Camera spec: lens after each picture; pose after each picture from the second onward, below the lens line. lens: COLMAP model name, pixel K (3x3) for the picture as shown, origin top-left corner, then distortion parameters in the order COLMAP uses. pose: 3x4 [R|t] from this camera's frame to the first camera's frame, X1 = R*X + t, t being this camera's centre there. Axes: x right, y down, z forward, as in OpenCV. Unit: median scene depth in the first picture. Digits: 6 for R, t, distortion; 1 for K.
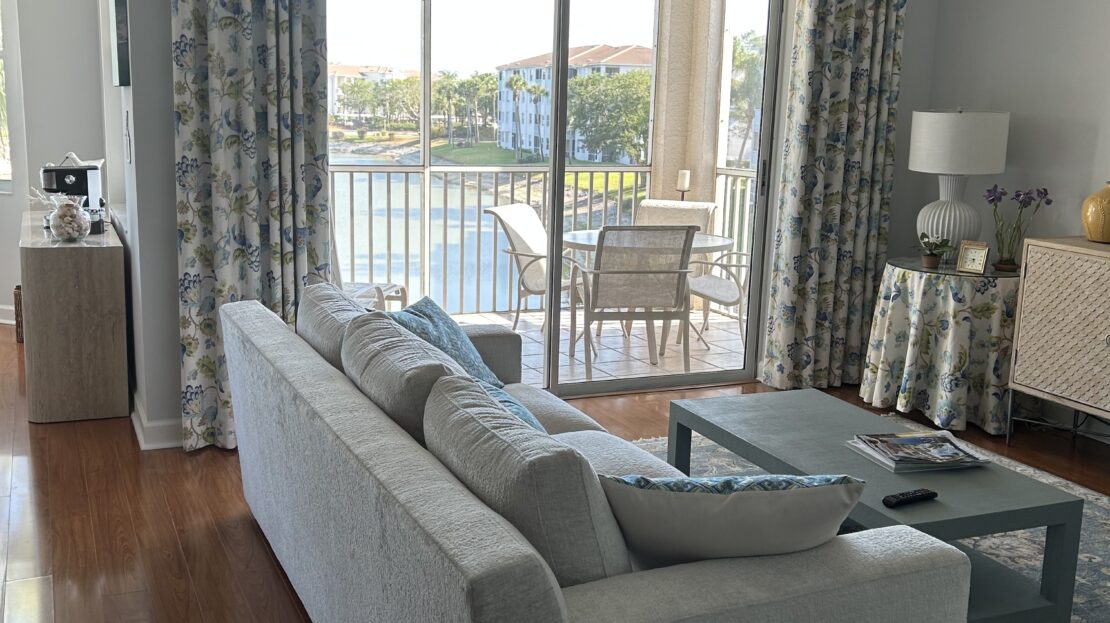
lens RADIAL K [[1122.4, 0, 553.1], [0, 1122.4, 301.6], [0, 0, 1]] dist [0.063560, 0.000000]
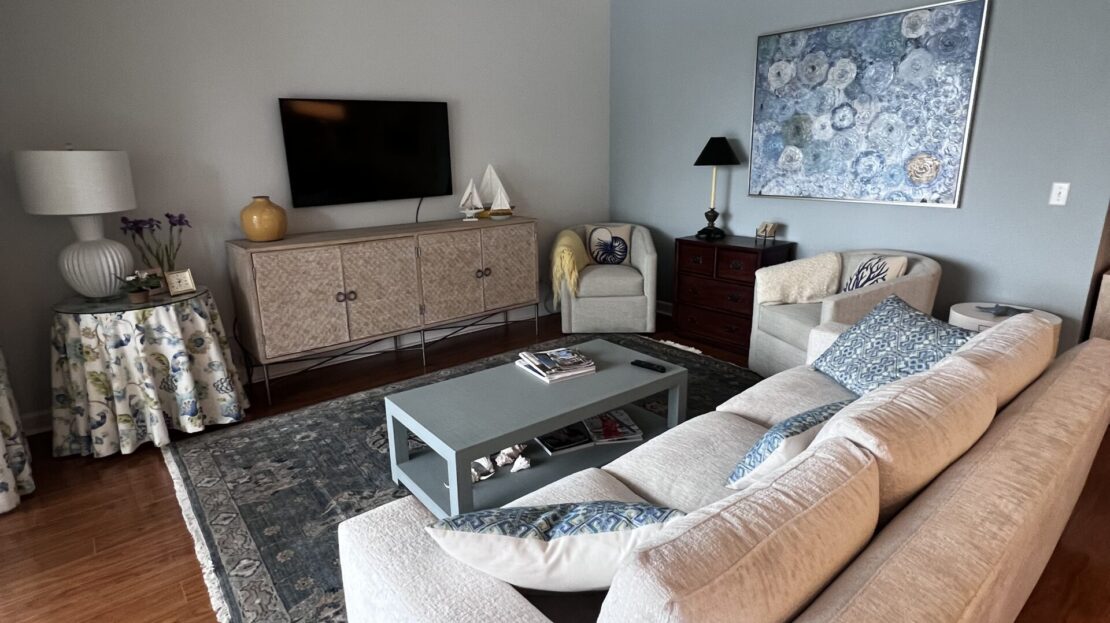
lens RADIAL K [[592.4, 0, 546.6], [0, 592.4, 309.6], [0, 0, 1]] dist [-0.006927, 0.000471]
pose [[-0.266187, -0.269842, 0.925381, -0.254415], [0.179141, 0.929444, 0.322557, -0.125669], [-0.947129, 0.251634, -0.199066, 0.722846]]
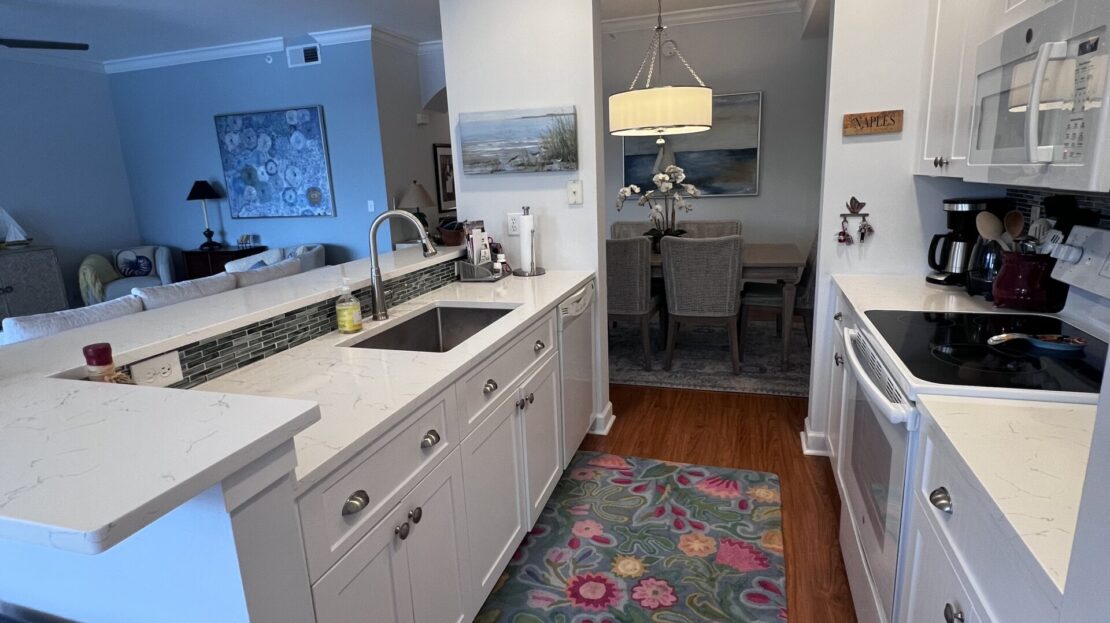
lens RADIAL K [[592.4, 0, 555.5], [0, 592.4, 305.2], [0, 0, 1]] dist [-0.006927, 0.000471]
pose [[-0.758359, -0.136578, 0.637368, -0.816259], [0.136647, 0.922766, 0.360321, -0.141227], [-0.637353, 0.360347, -0.681125, 0.727757]]
